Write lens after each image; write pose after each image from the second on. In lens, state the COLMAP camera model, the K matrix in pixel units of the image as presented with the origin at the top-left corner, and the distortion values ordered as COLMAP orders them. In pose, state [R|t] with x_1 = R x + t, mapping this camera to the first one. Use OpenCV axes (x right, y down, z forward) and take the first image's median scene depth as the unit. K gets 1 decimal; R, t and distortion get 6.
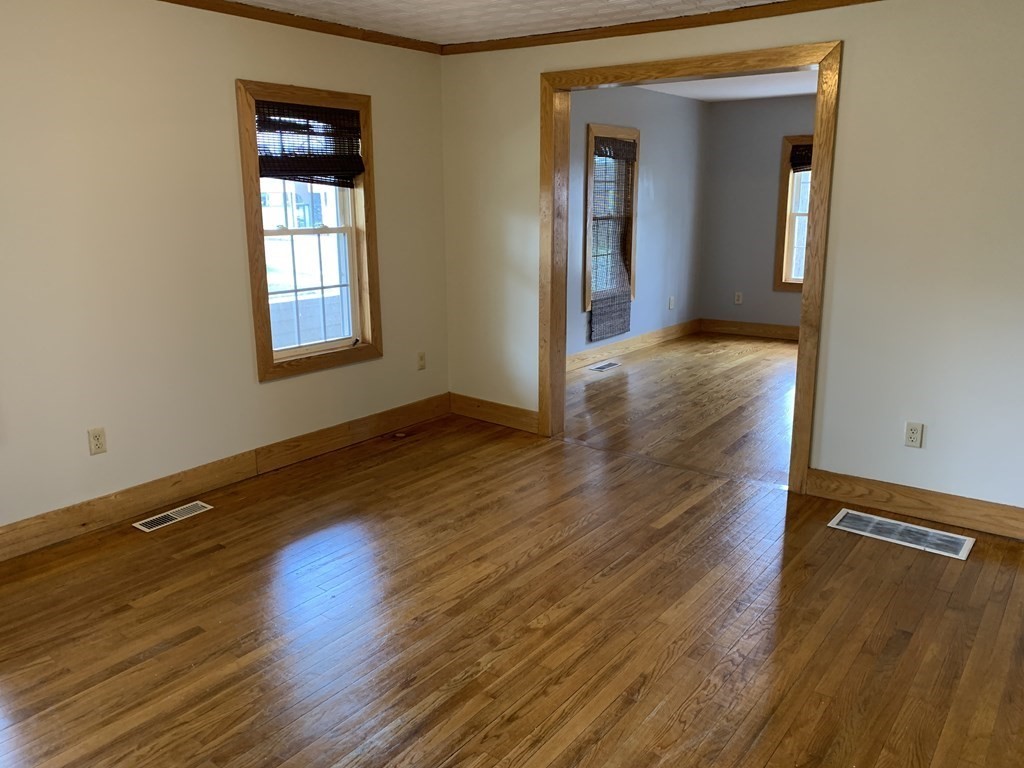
lens RADIAL K [[769.8, 0, 512.0], [0, 769.8, 384.0], [0, 0, 1]] dist [0.093574, -0.110452]
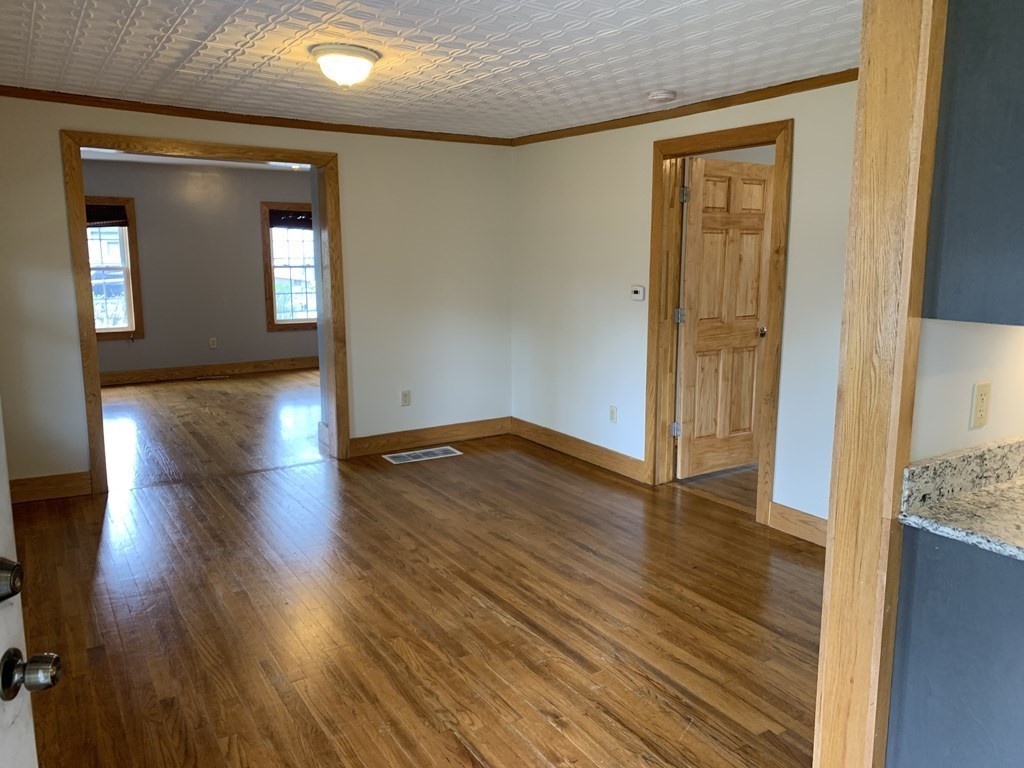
lens RADIAL K [[769.8, 0, 512.0], [0, 769.8, 384.0], [0, 0, 1]] dist [0.093574, -0.110452]
pose [[0.337466, -0.143628, 0.930316, -0.893545], [0.222992, 0.972359, 0.069230, -0.023956], [-0.914544, 0.184090, 0.360166, 0.215554]]
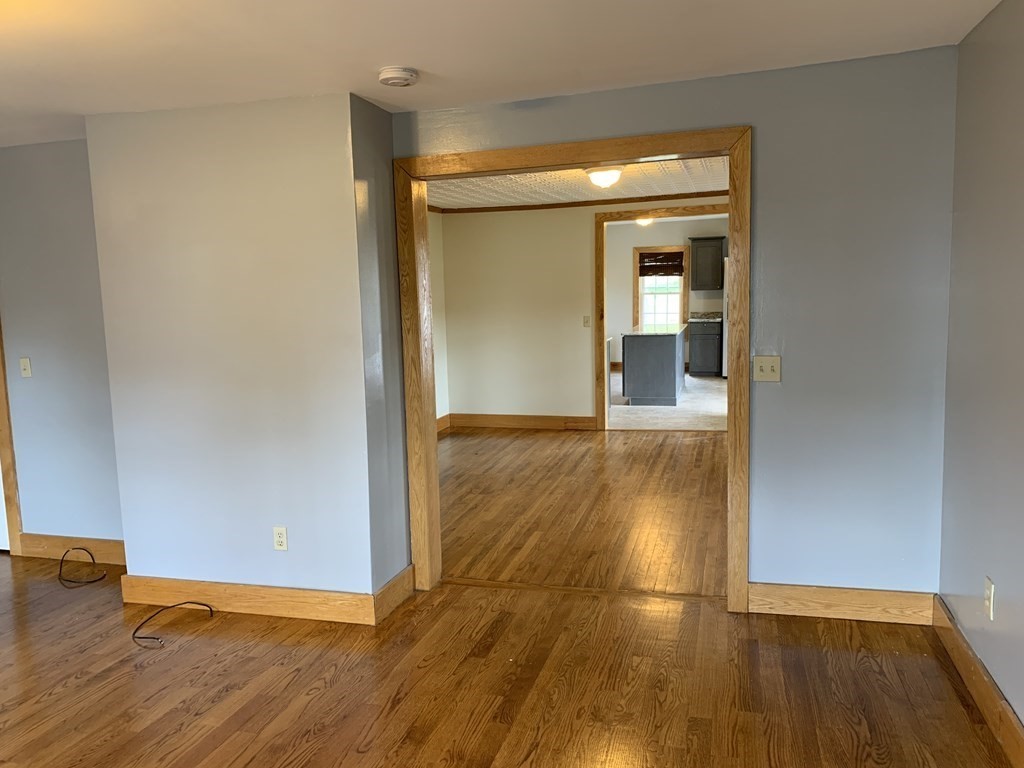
lens RADIAL K [[783.9, 0, 523.7], [0, 783.9, 374.0], [0, 0, 1]] dist [0.012859, -0.012096]
pose [[-0.924287, 0.071678, -0.374907, 0.697813], [-0.066072, 0.937337, 0.342102, -0.533537], [0.375935, 0.340971, -0.861633, 2.061562]]
